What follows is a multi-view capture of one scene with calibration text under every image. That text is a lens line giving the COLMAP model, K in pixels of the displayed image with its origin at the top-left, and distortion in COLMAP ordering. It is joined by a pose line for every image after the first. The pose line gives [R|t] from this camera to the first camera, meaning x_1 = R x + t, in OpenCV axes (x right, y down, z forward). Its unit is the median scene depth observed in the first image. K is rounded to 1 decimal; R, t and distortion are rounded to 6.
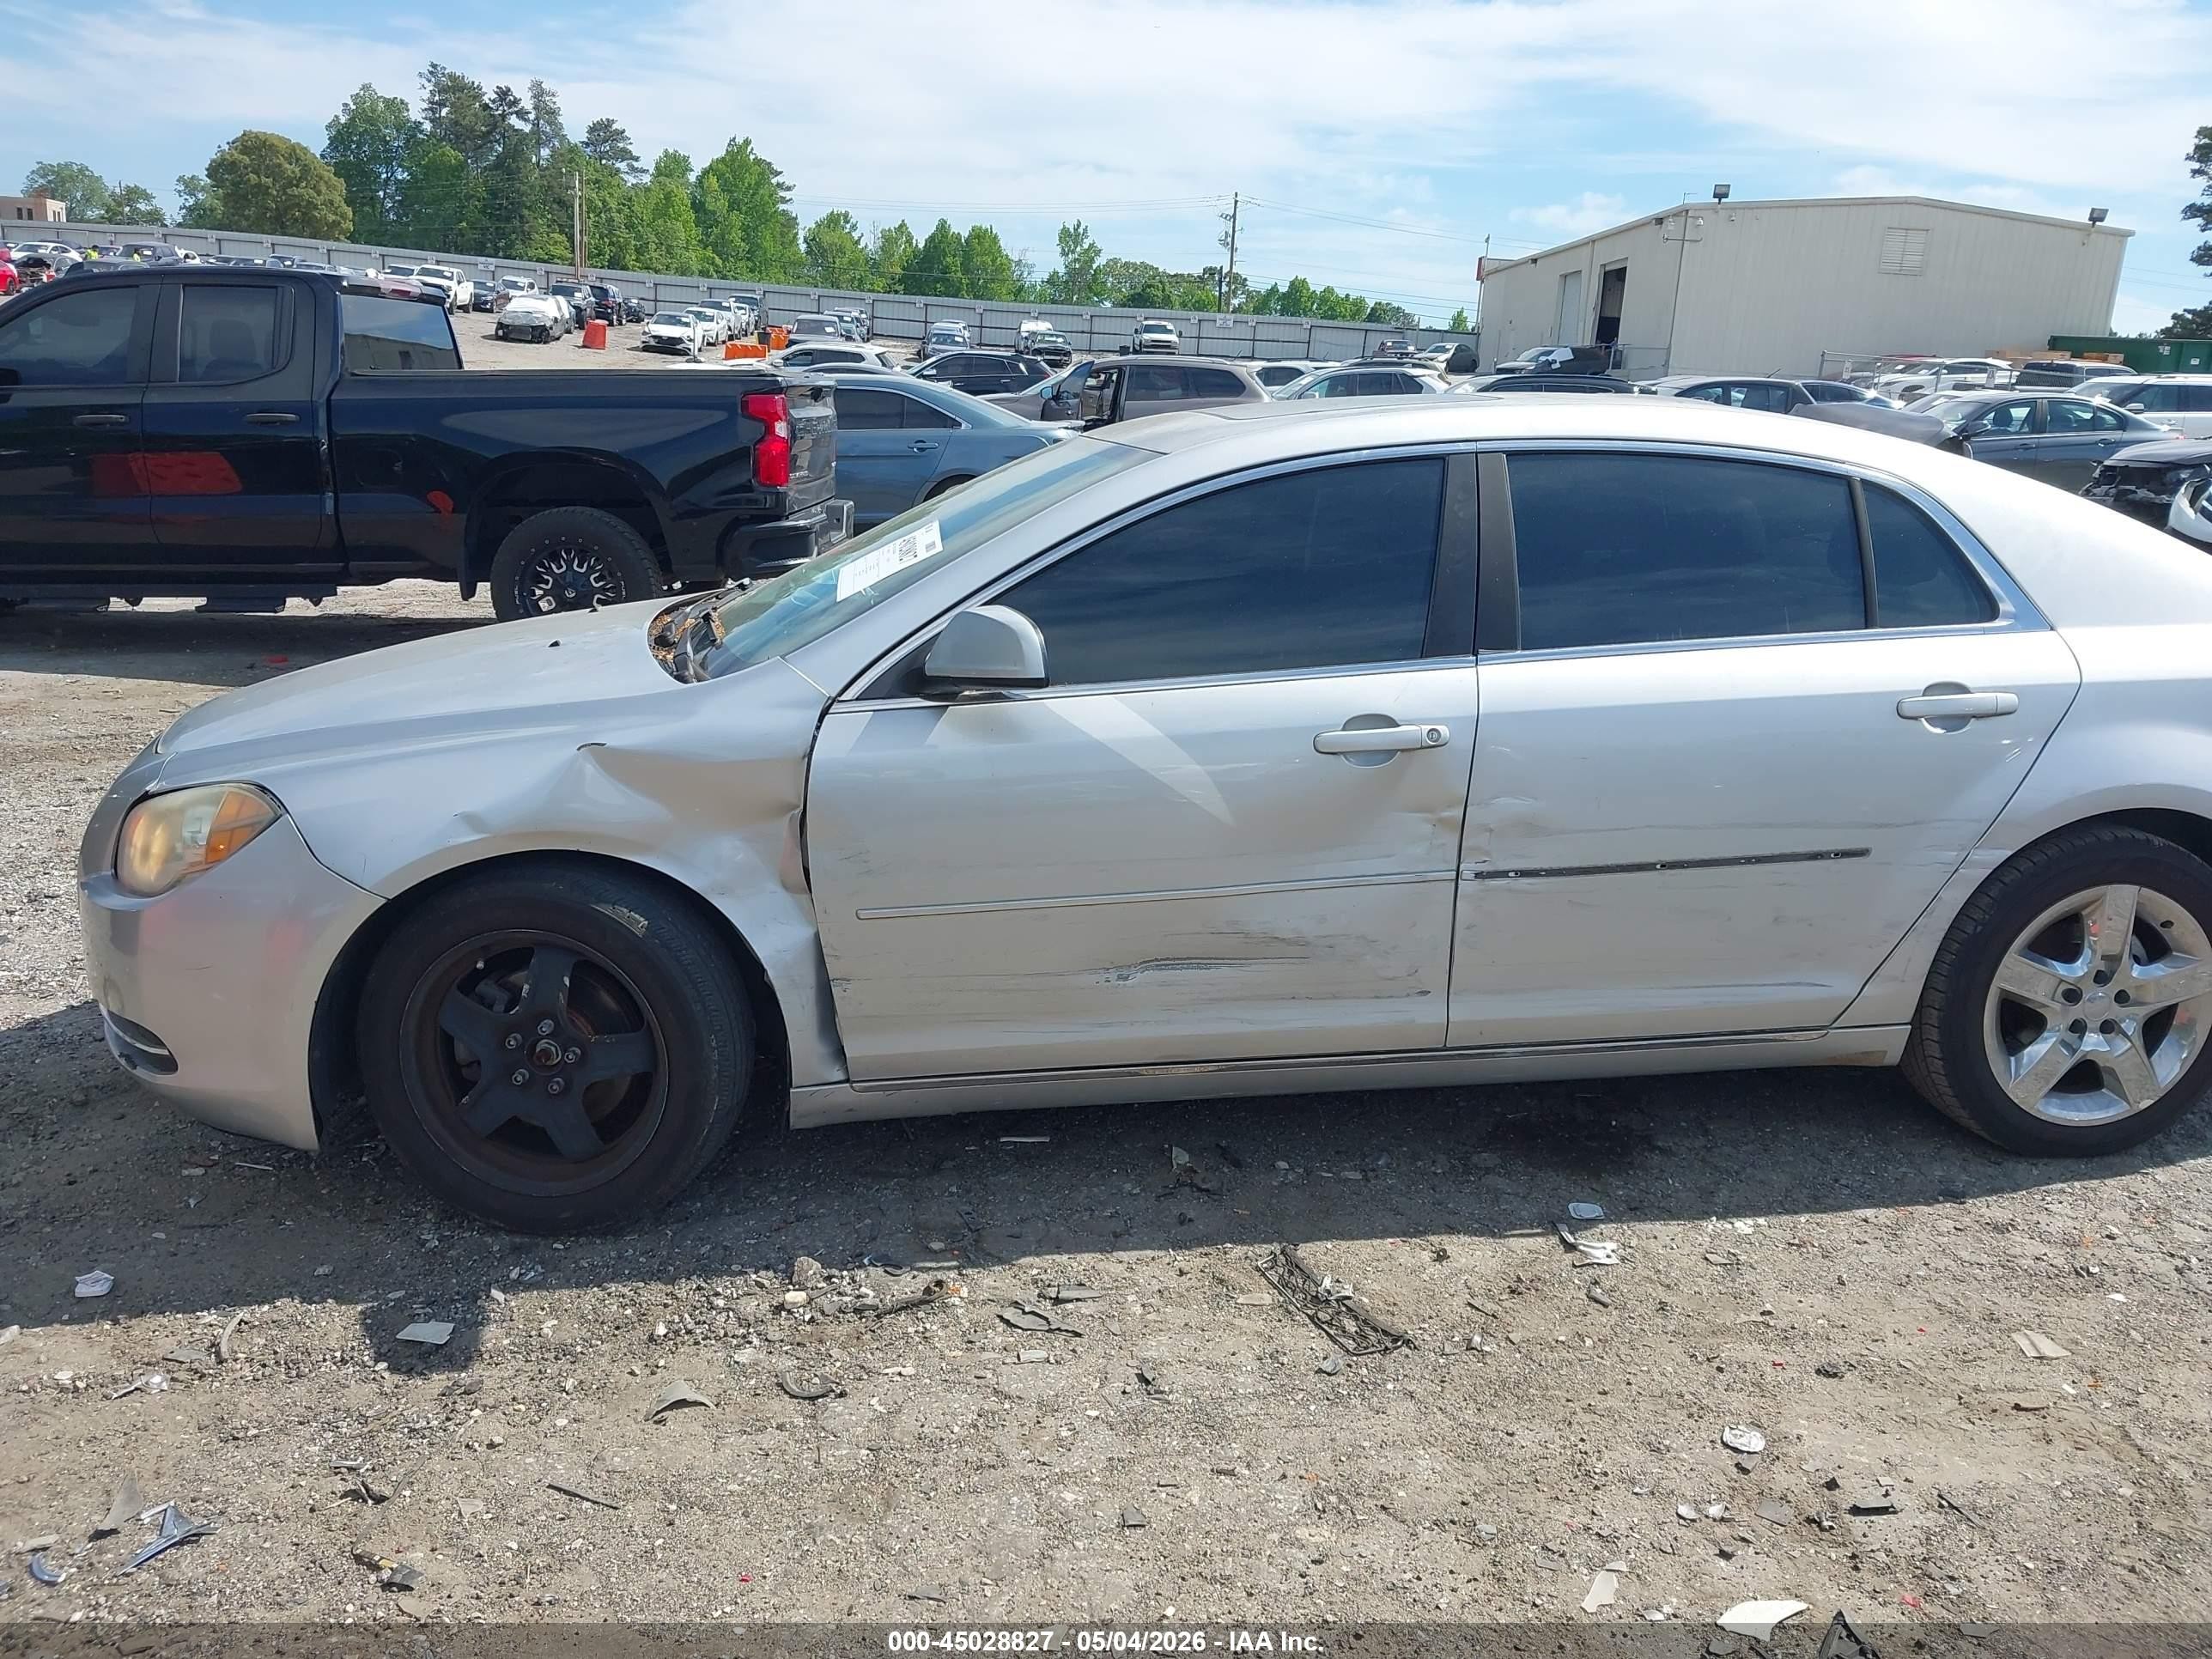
lens RADIAL K [[1693.6, 0, 1105.4], [0, 1693.6, 925.2], [0, 0, 1]] dist [-0.000055, -0.004497]
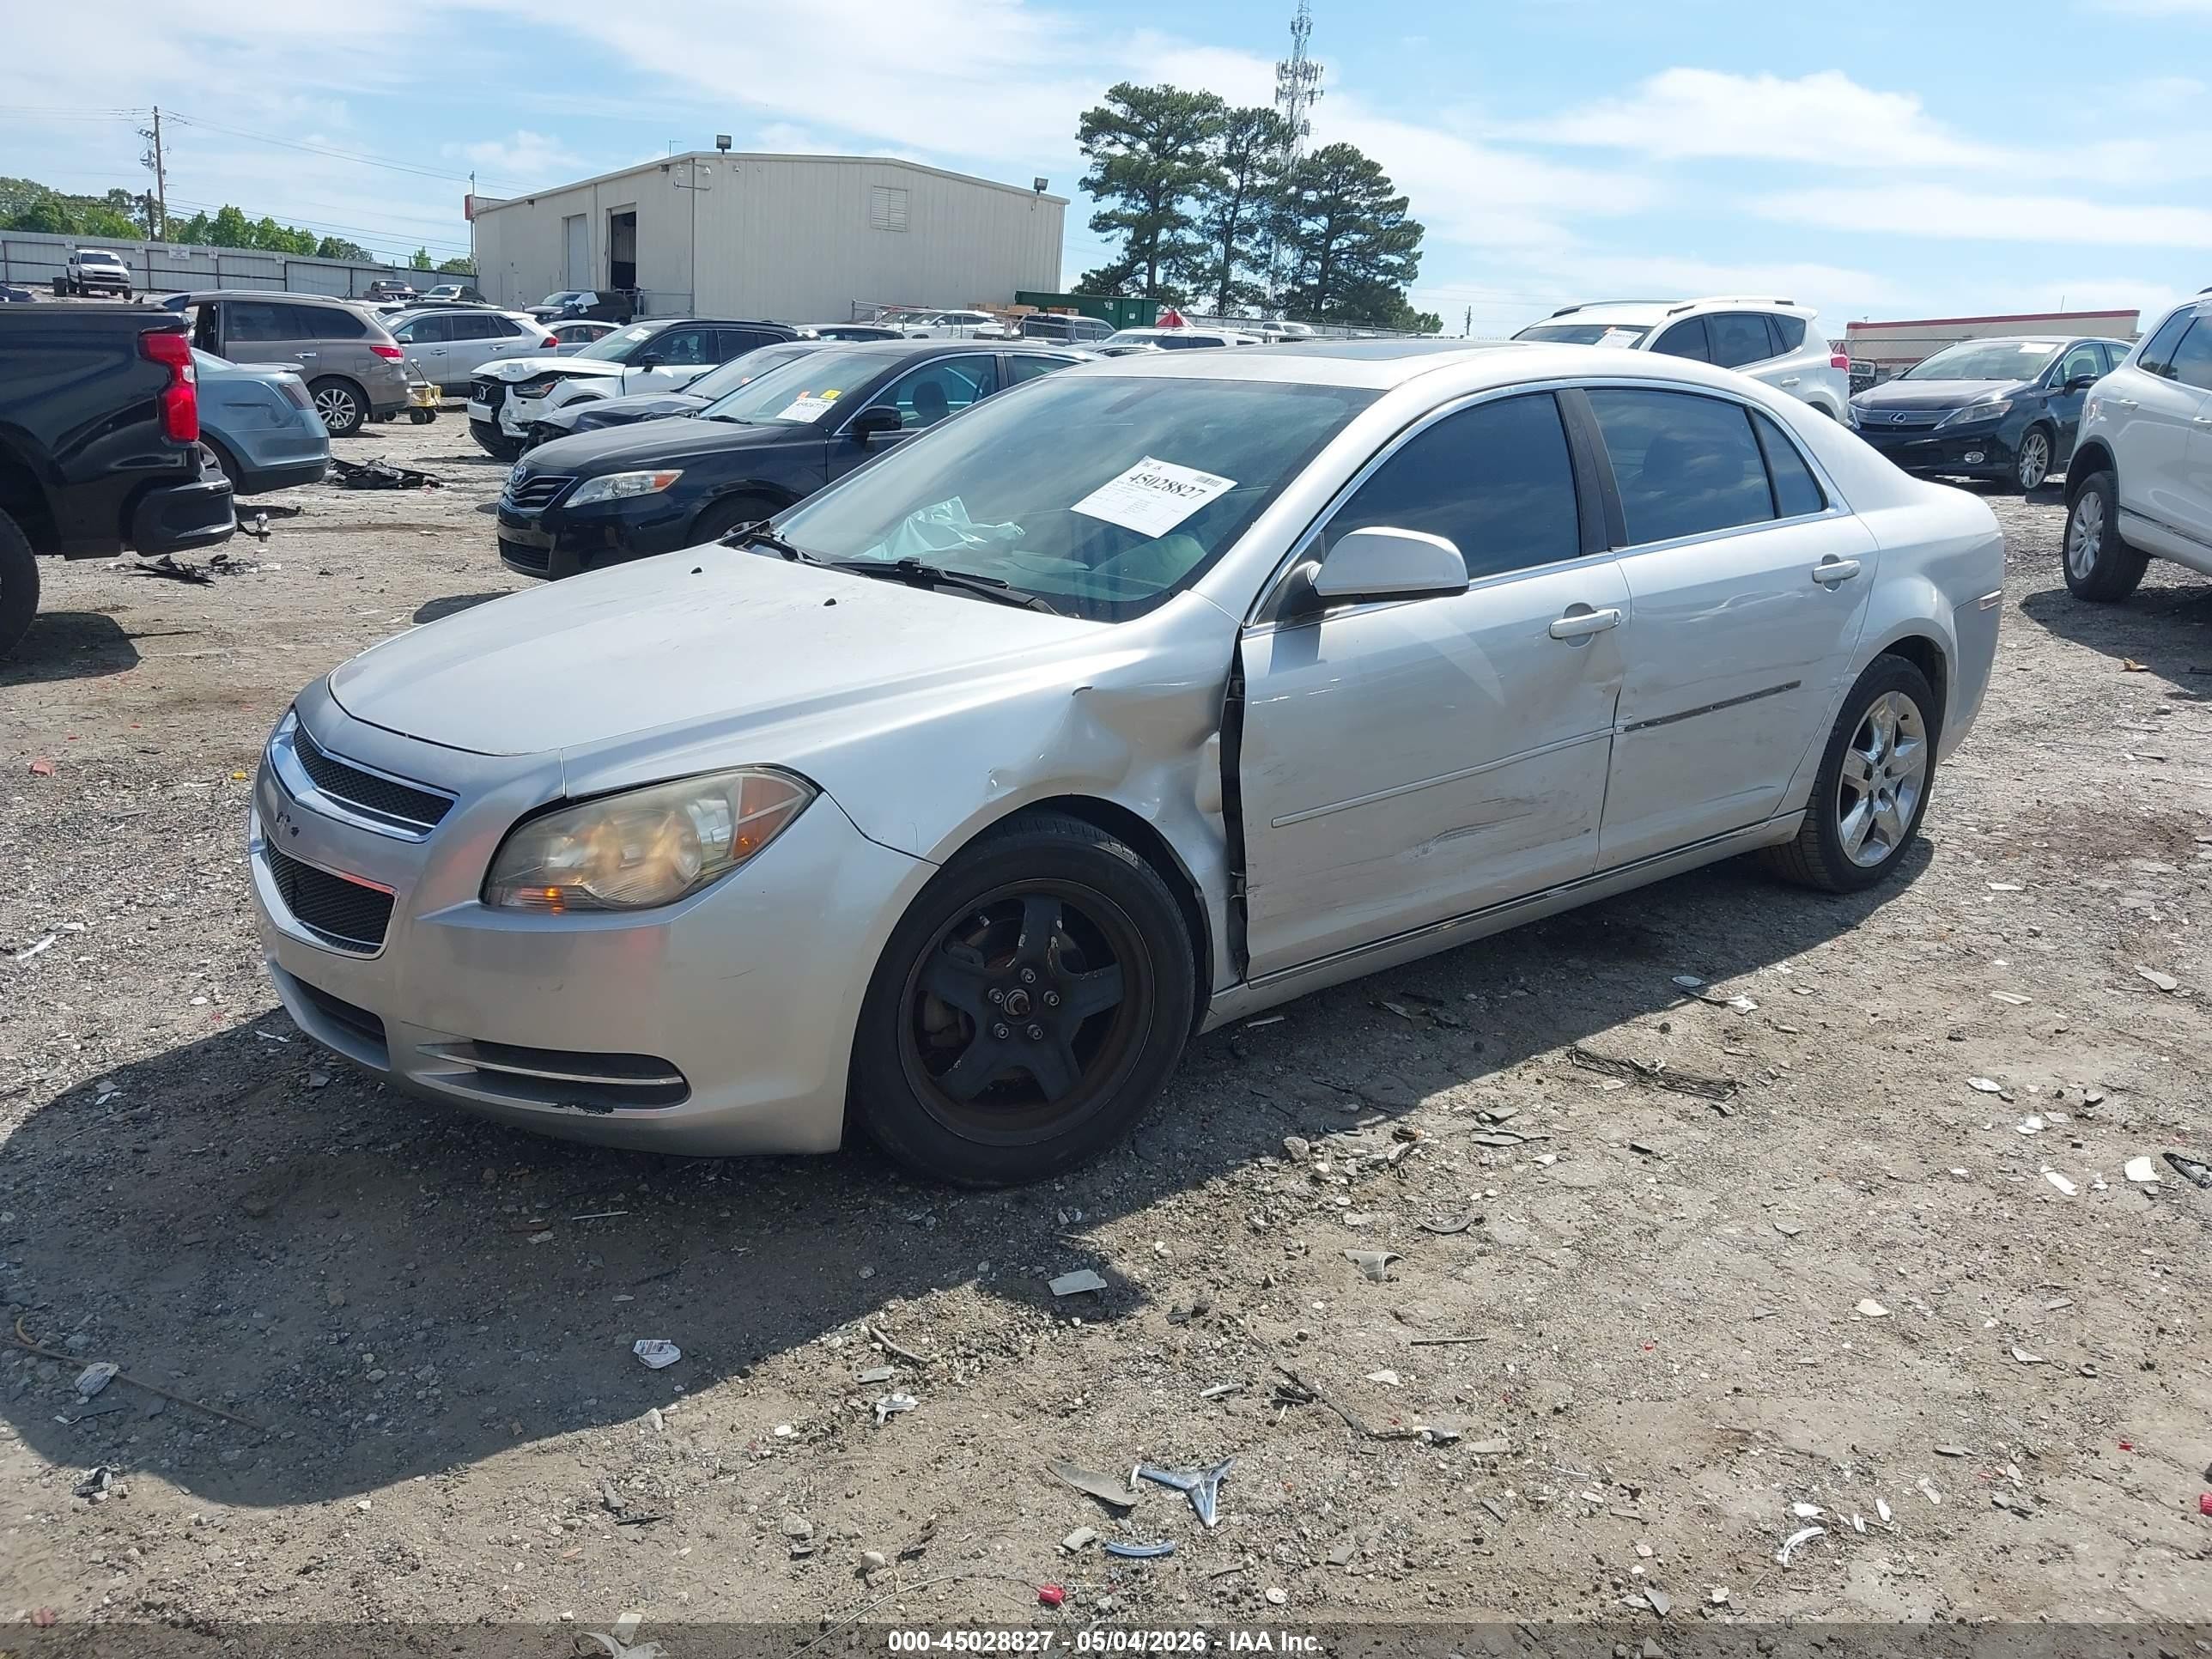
lens RADIAL K [[1675.9, 0, 1054.5], [0, 1675.9, 945.8], [0, 0, 1]] dist [0.002763, 0.003881]
pose [[0.854632, -0.169581, 0.490761, -0.723573], [0.148418, 0.985513, 0.082080, -0.033378], [-0.497570, 0.002689, 0.867419, 0.124660]]
